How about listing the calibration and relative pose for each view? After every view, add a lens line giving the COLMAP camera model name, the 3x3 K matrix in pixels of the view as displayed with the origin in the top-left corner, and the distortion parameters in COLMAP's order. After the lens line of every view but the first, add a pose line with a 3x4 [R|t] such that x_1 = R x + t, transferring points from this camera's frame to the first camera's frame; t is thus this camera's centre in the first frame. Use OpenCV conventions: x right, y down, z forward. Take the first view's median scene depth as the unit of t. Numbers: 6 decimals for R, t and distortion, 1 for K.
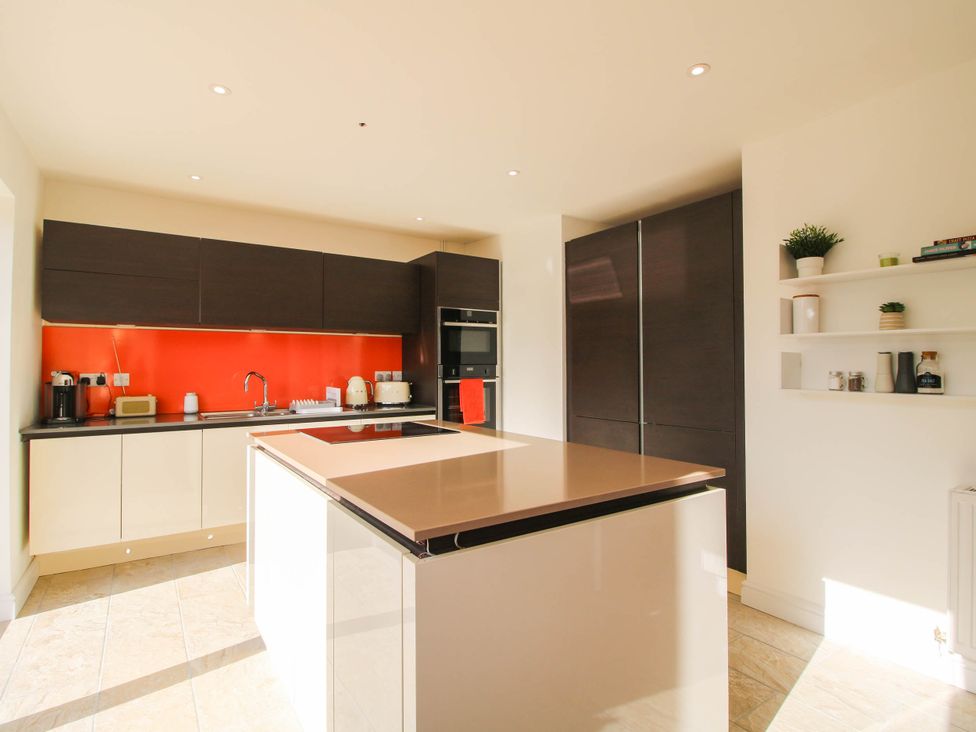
lens RADIAL K [[506.0, 0, 487.9], [0, 506.0, 363.2], [0, 0, 1]] dist [-0.022855, -0.000845]
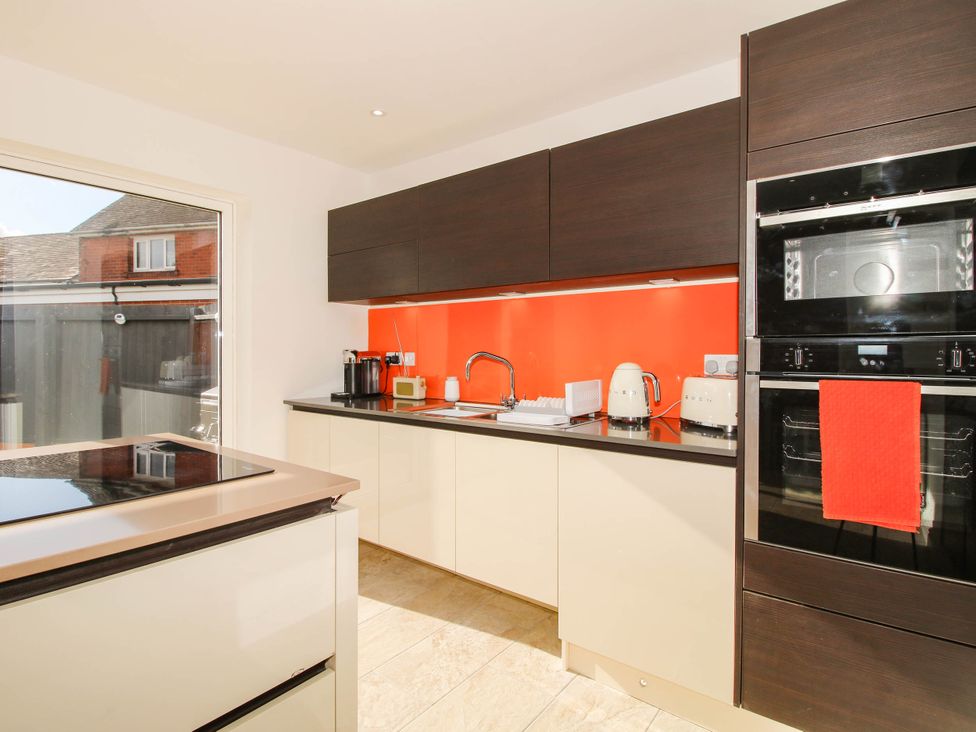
lens RADIAL K [[506.0, 0, 487.4], [0, 506.0, 364.1], [0, 0, 1]] dist [-0.022855, -0.000845]
pose [[0.279124, 0.026712, -0.959883, 0.201718], [0.001515, 0.999600, 0.028257, 0.012456], [0.960254, -0.009342, 0.278972, 0.714488]]
